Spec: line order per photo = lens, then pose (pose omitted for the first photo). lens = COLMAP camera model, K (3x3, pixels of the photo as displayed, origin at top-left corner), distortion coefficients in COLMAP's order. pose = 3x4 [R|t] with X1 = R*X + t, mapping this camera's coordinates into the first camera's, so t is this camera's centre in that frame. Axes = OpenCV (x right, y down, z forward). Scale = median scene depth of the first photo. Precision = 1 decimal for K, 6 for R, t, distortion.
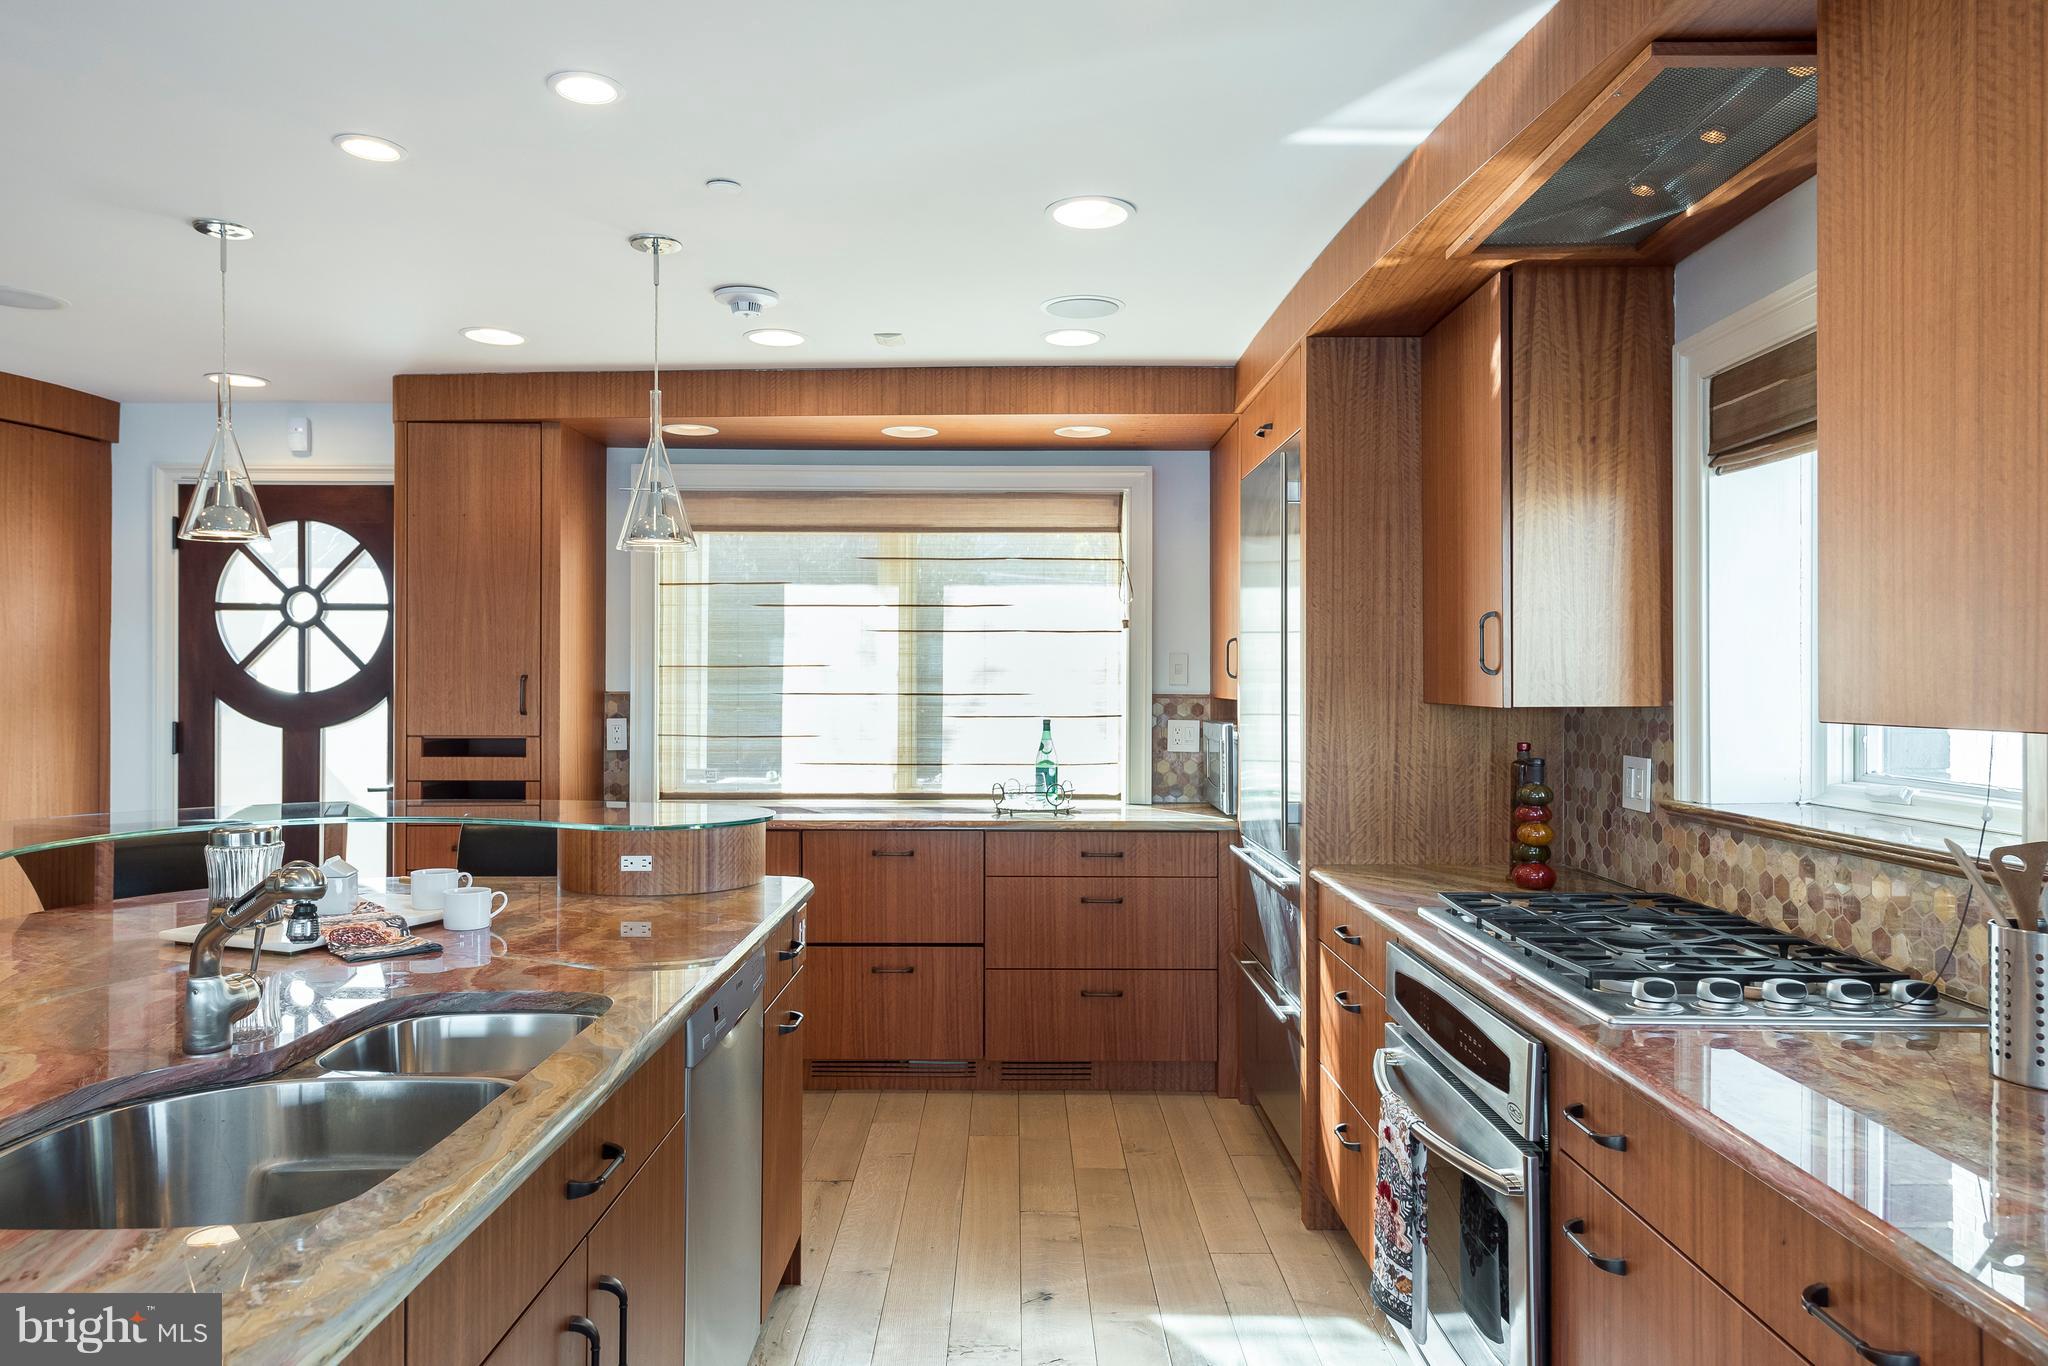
lens RADIAL K [[1349.0, 0, 1026.6], [0, 1349.0, 677.7], [0, 0, 1]] dist [0.018326, -0.001411]
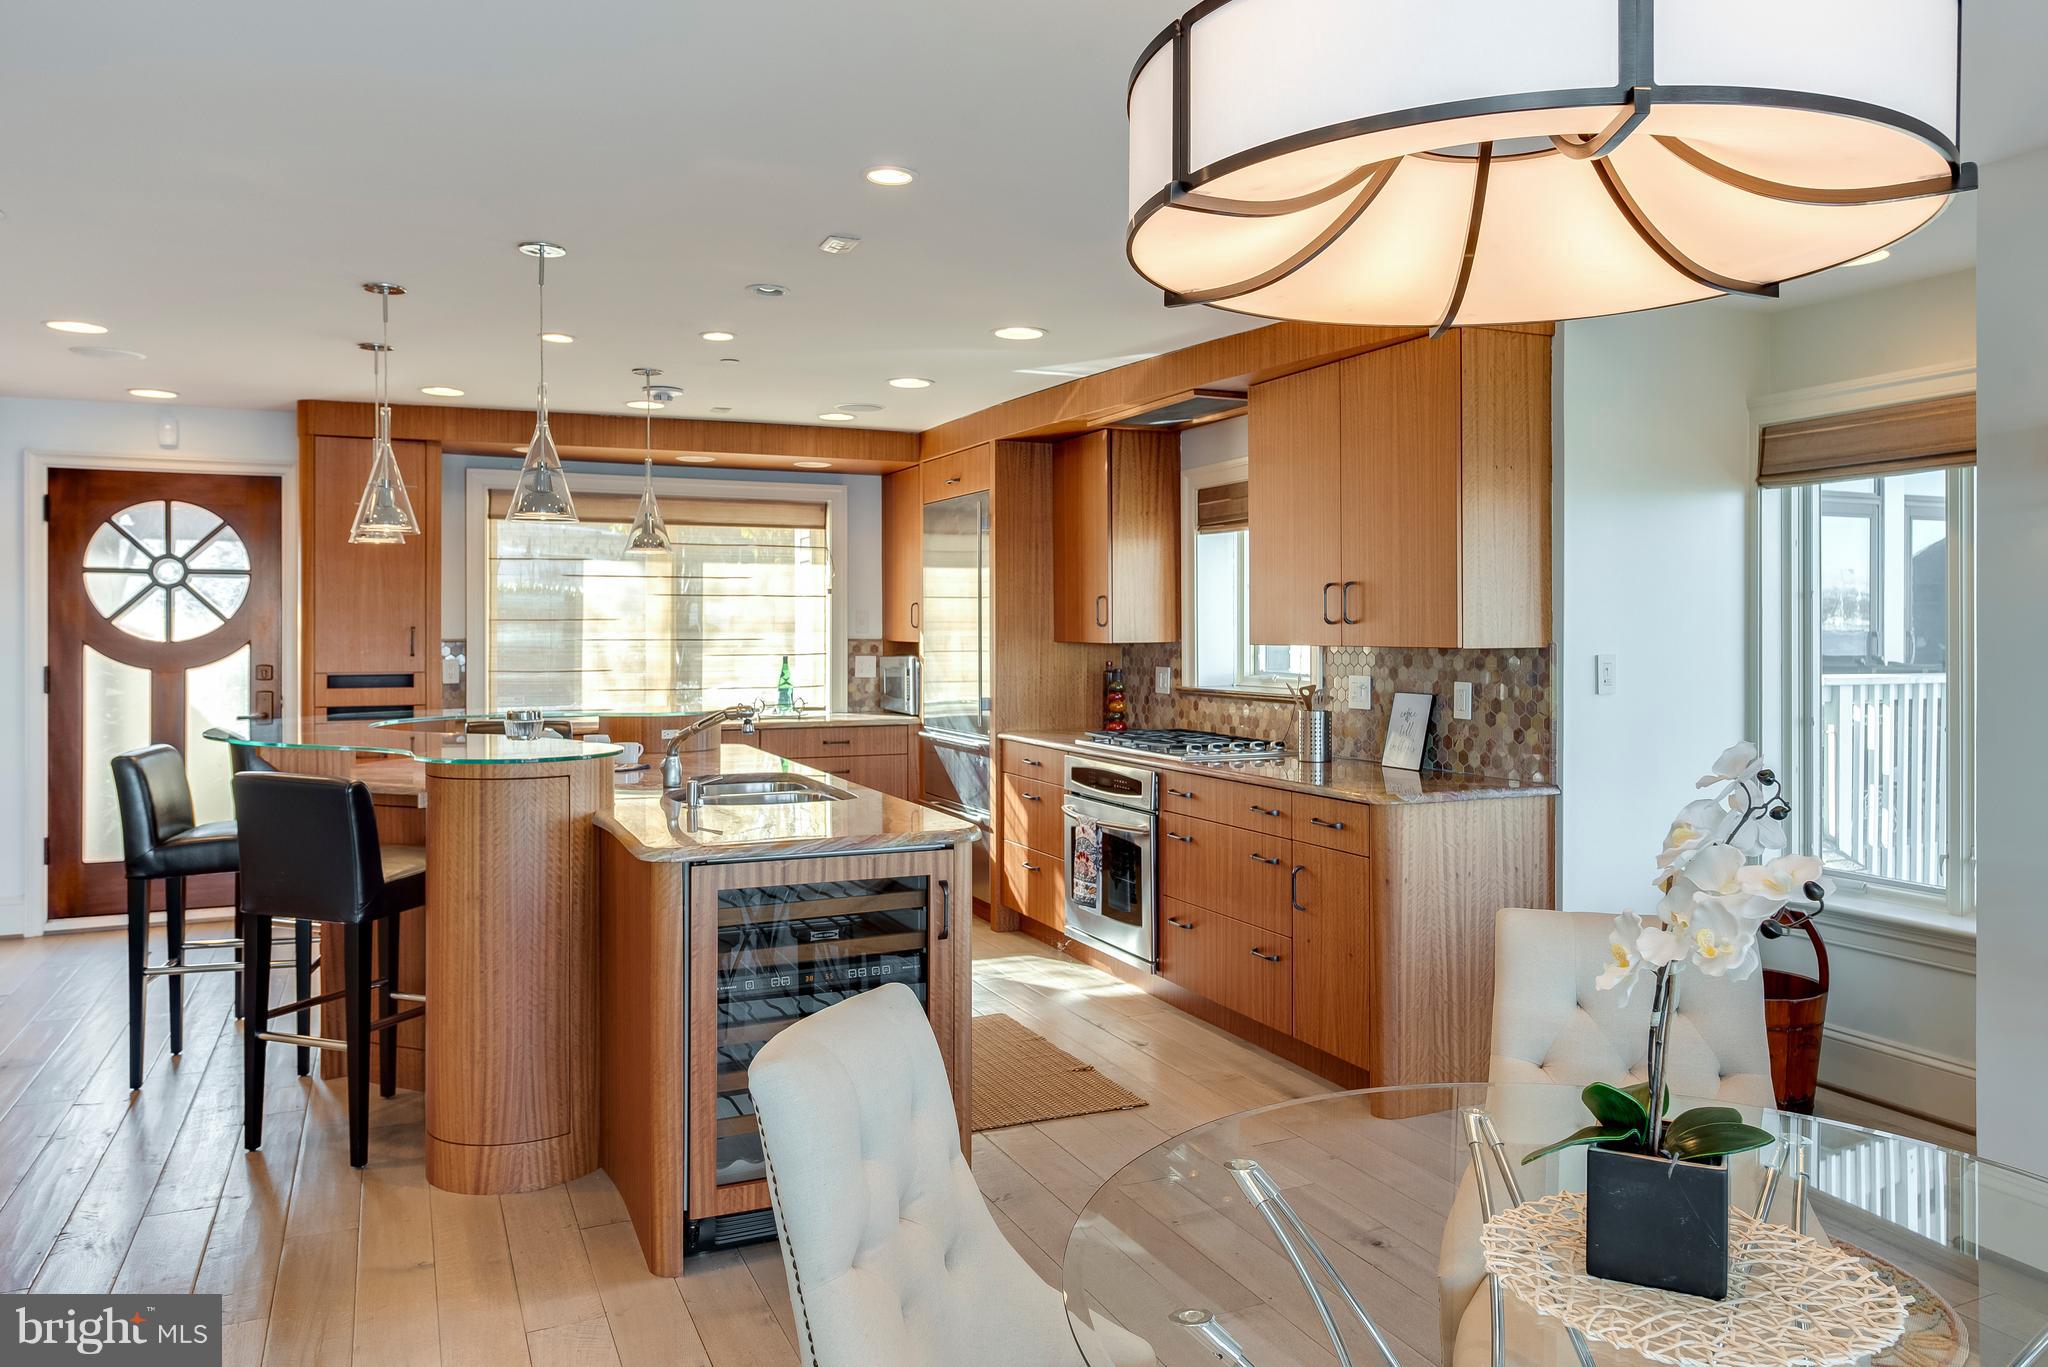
lens RADIAL K [[1409.7, 0, 1058.1], [0, 1409.7, 630.2], [0, 0, 1]] dist [0.033153, -0.003828]
pose [[0.910862, -0.002755, 0.412702, -0.380680], [0.001124, 0.999991, 0.004197, -0.004022], [-0.412710, -0.003359, 0.910856, -0.580229]]
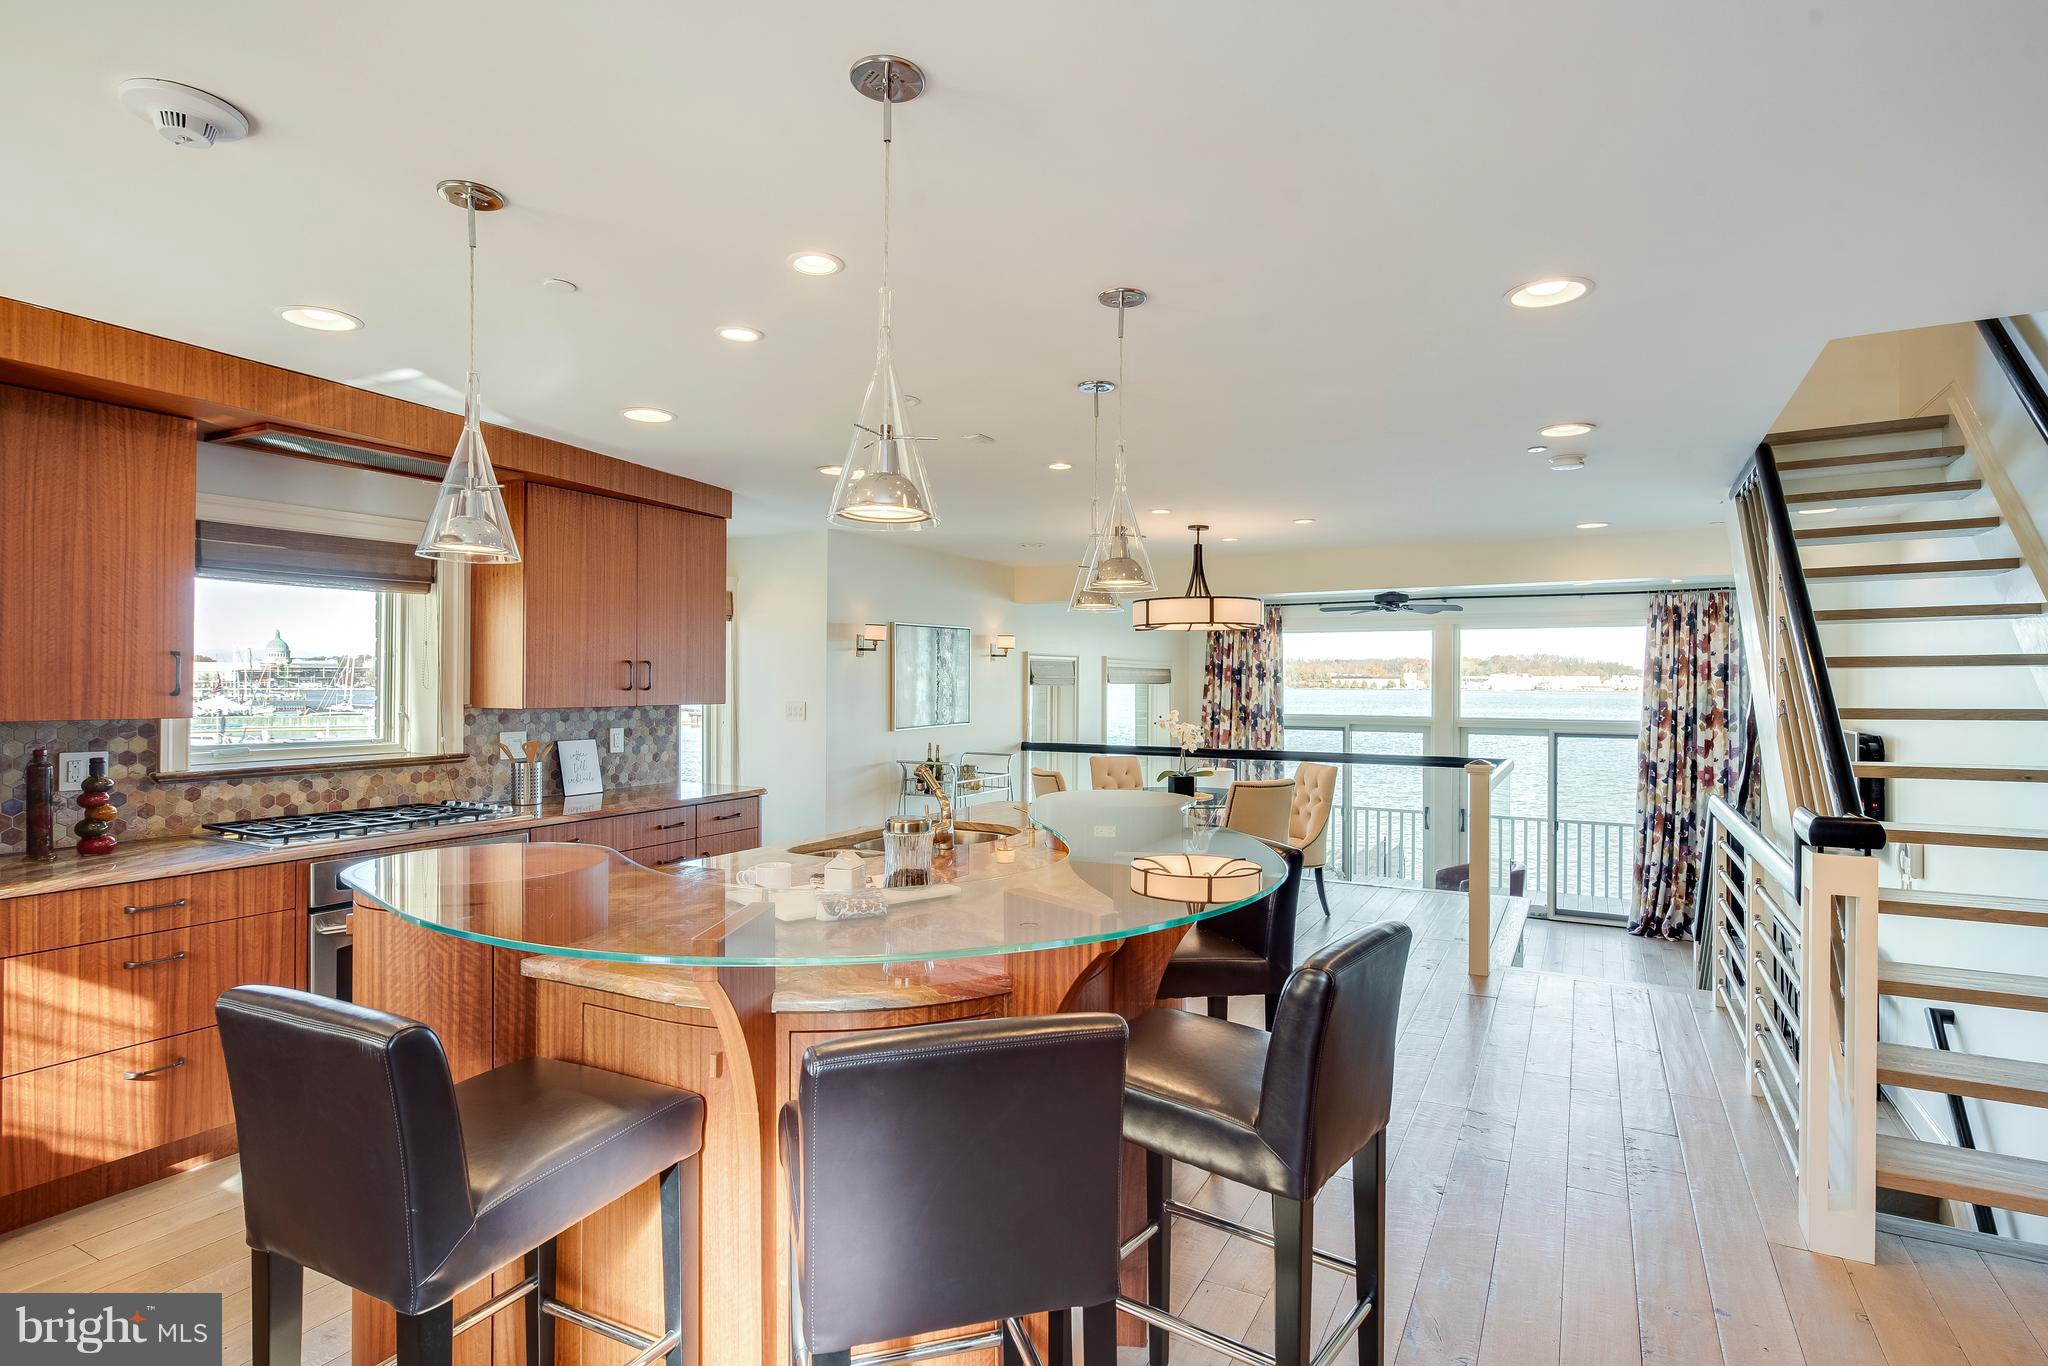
lens RADIAL K [[1061.9, 0, 1022.4], [0, 1061.9, 681.0], [0, 0, 1]] dist [0.020016, -0.000364]
pose [[-0.856896, -0.005535, 0.515459, -0.659786], [-0.006421, 0.999979, 0.000063, -0.015398], [-0.515449, -0.003256, -0.856914, 0.986051]]
